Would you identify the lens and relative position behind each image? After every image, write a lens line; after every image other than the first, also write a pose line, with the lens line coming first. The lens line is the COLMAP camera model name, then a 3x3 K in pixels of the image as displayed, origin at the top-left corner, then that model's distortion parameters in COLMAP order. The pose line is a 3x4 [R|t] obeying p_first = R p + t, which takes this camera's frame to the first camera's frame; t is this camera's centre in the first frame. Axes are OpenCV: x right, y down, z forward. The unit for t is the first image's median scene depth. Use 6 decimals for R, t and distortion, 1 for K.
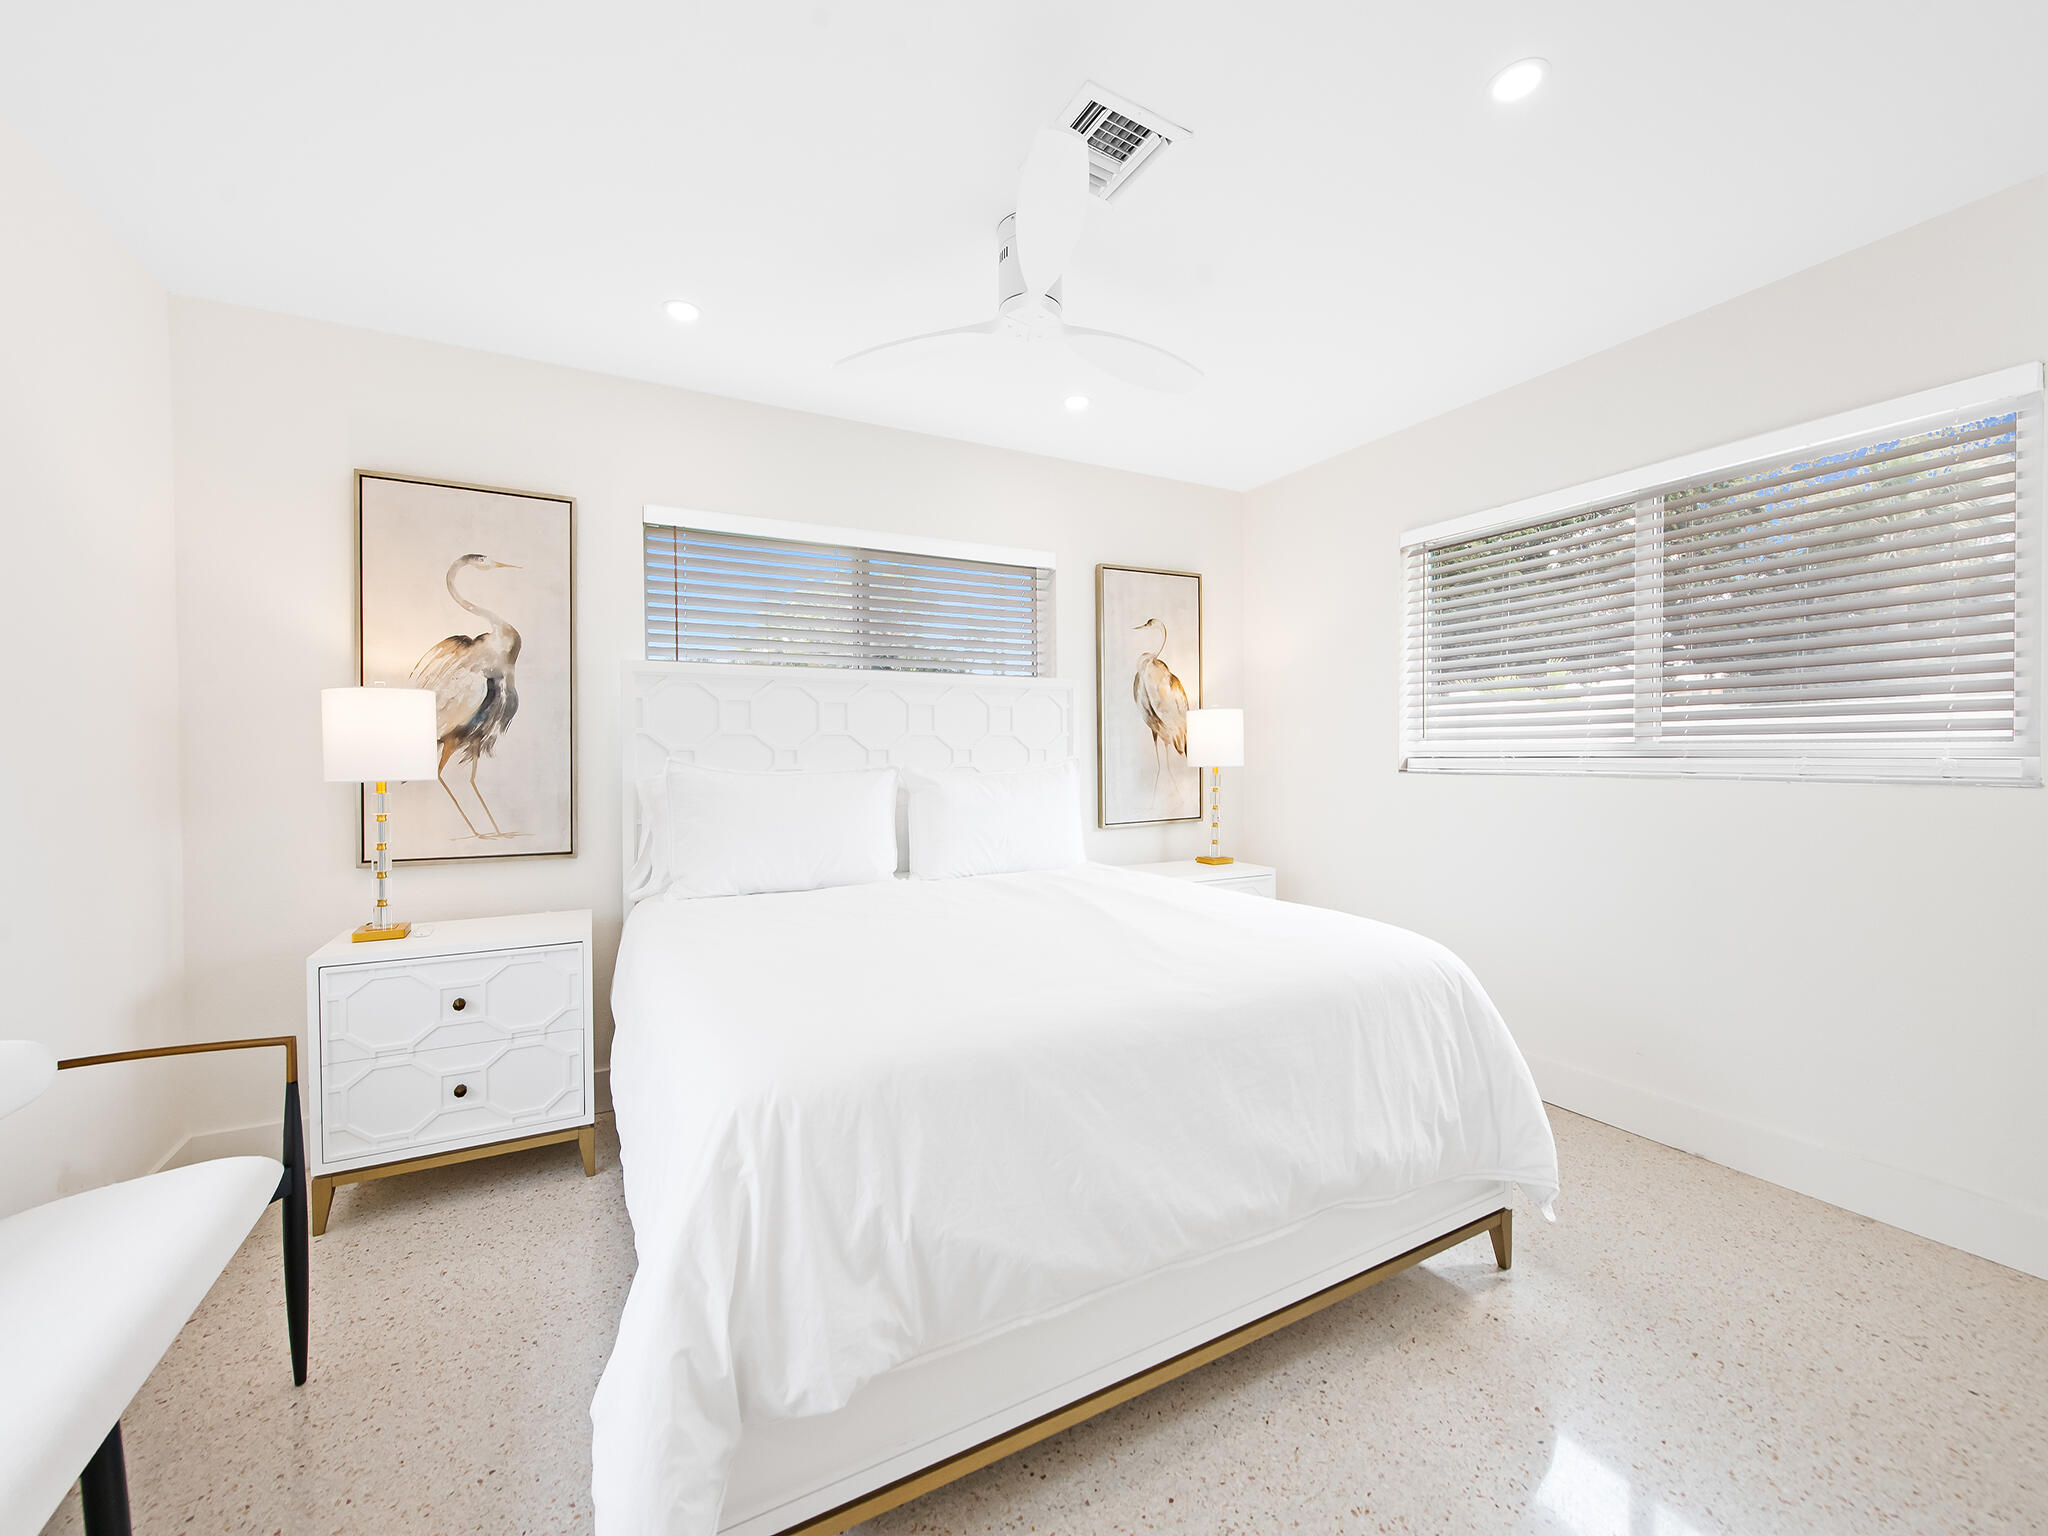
lens RADIAL K [[811.4, 0, 1016.3], [0, 811.4, 765.7], [0, 0, 1]] dist [-0.000763, -0.000533]
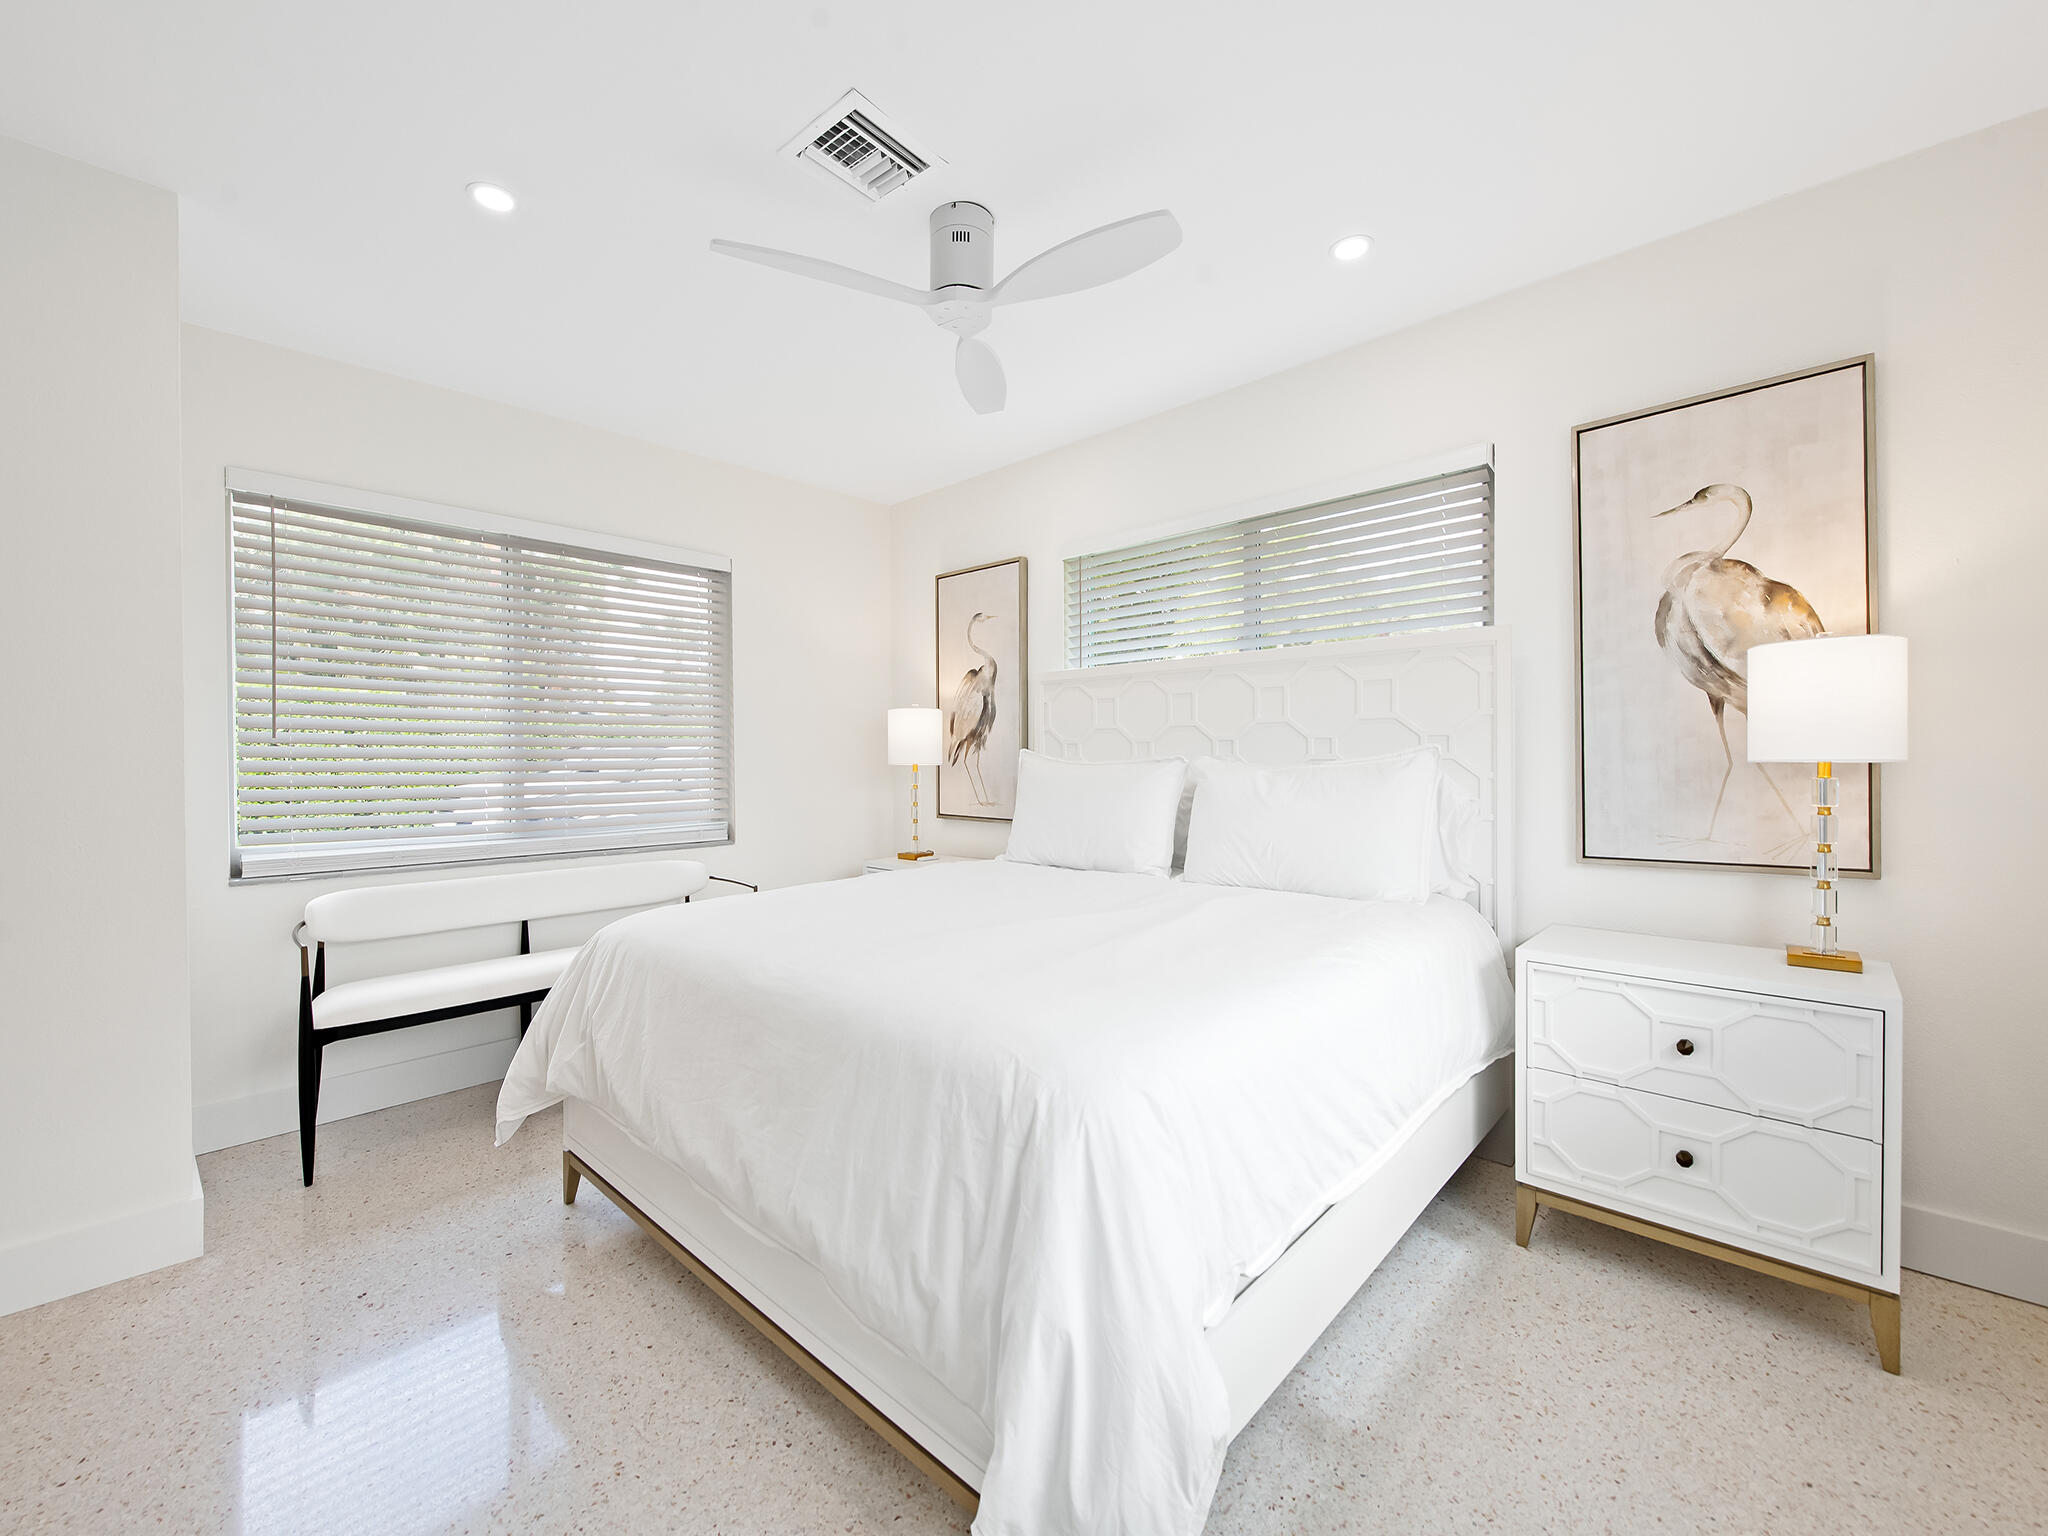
lens RADIAL K [[839.4, 0, 1024.0], [0, 839.4, 768.0], [0, 0, 1]] dist [0.002624, 0.000003]
pose [[0.328173, 0.014261, -0.944510, 0.766492], [-0.006441, 0.999897, 0.012859, 0.001791], [0.944596, 0.001864, 0.328231, 0.542814]]
